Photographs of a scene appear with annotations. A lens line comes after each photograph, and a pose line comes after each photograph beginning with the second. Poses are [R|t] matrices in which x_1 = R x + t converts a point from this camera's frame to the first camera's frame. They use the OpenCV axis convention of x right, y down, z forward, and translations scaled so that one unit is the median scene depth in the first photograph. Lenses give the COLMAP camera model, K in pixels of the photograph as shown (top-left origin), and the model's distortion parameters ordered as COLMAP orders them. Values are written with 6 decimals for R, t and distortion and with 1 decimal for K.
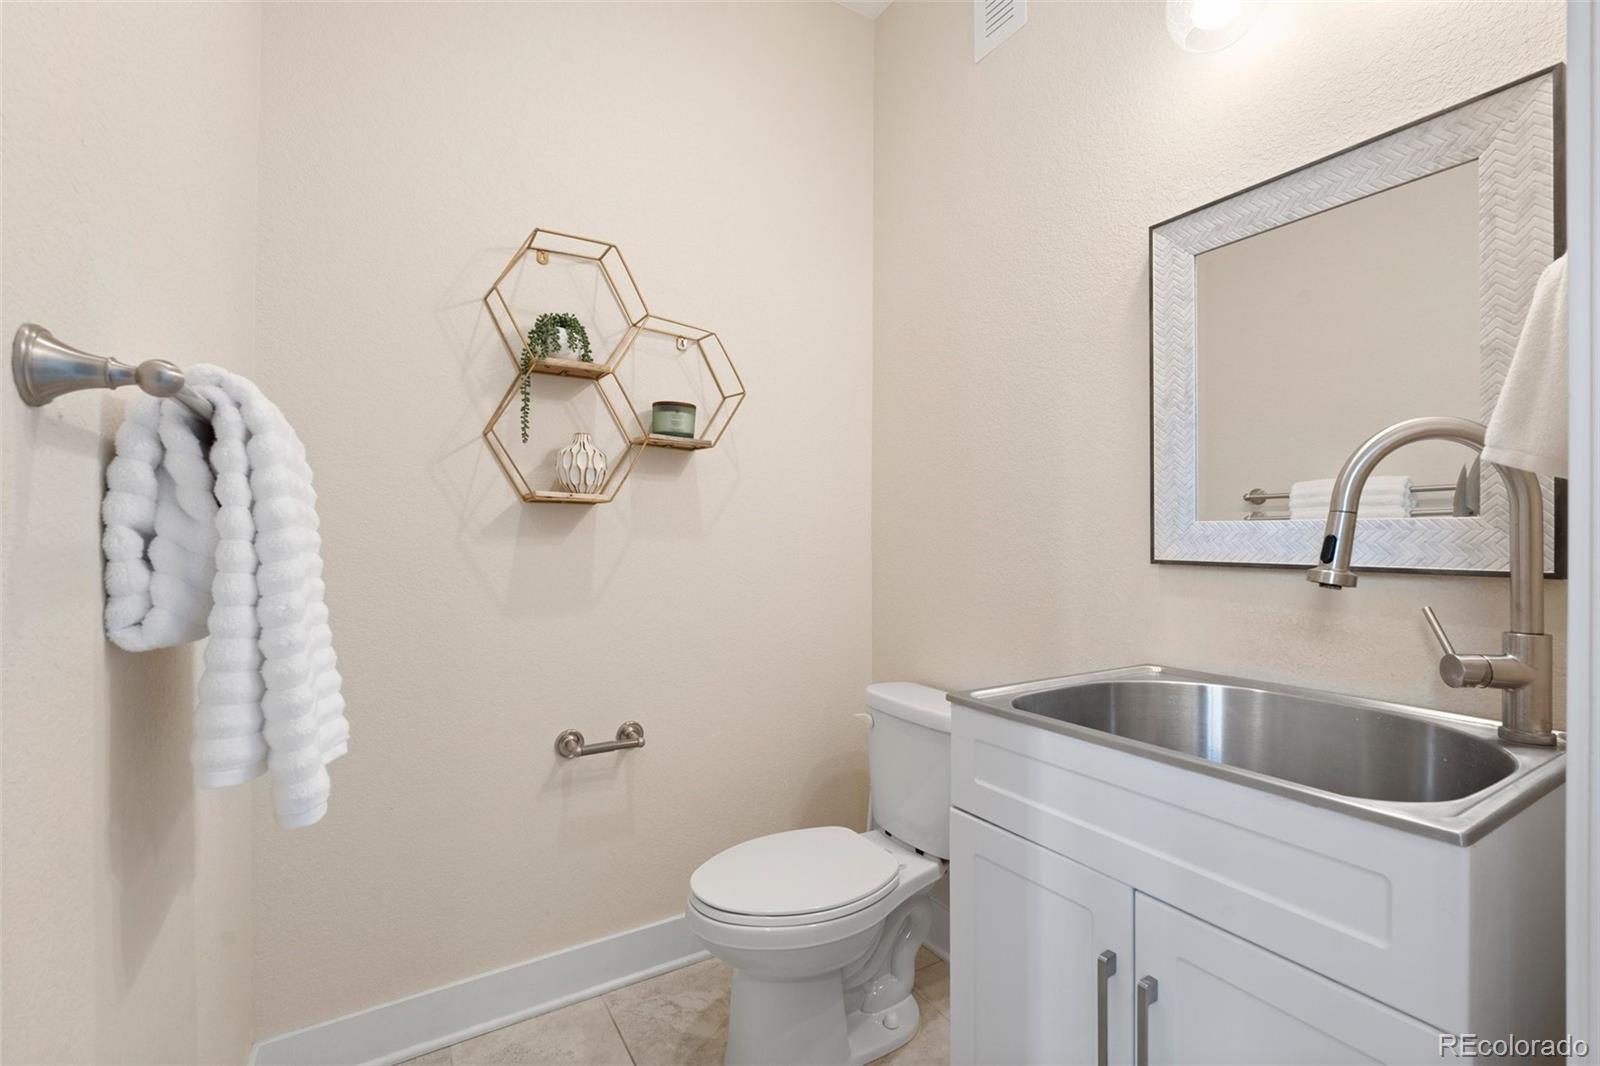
lens RADIAL K [[696.4, 0, 801.9], [0, 696.4, 533.4], [0, 0, 1]] dist [-0.003994, -0.000505]
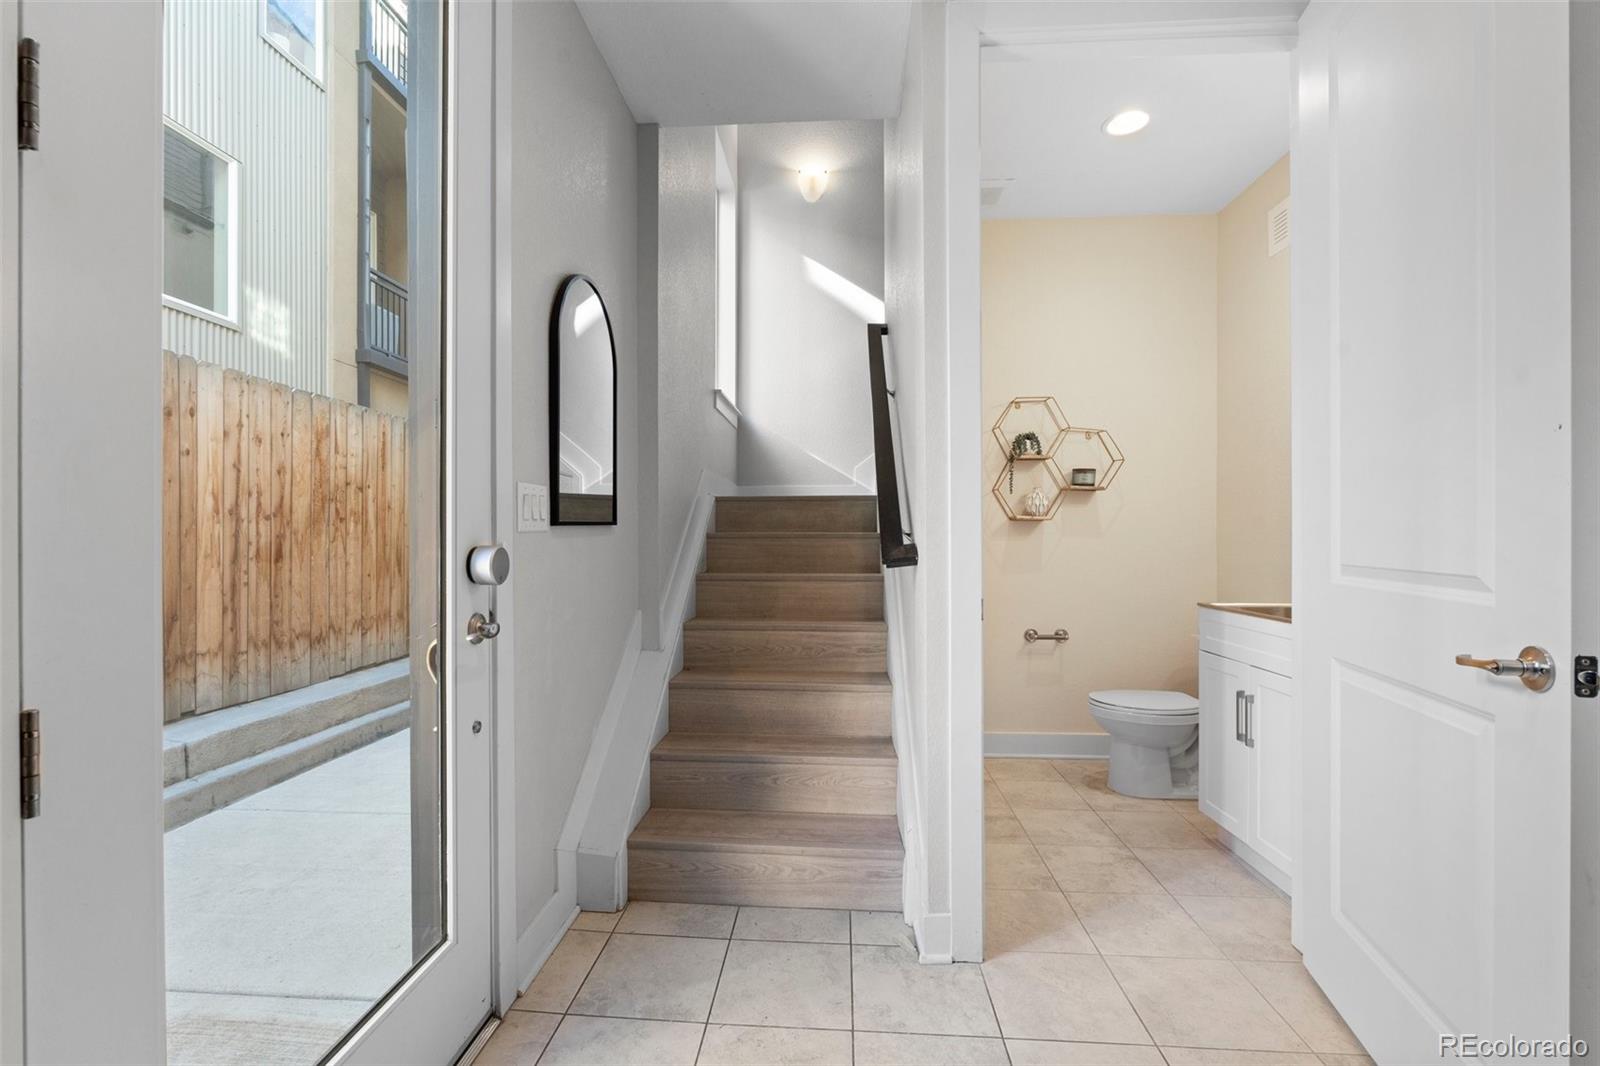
lens RADIAL K [[696.4, 0, 800.6], [0, 696.4, 534.9], [0, 0, 1]] dist [-0.003994, -0.000505]
pose [[0.818162, -0.001253, -0.574986, 0.306216], [0.002499, 0.999996, 0.001377, -0.003883], [0.574982, -0.002563, 0.818162, -1.121087]]
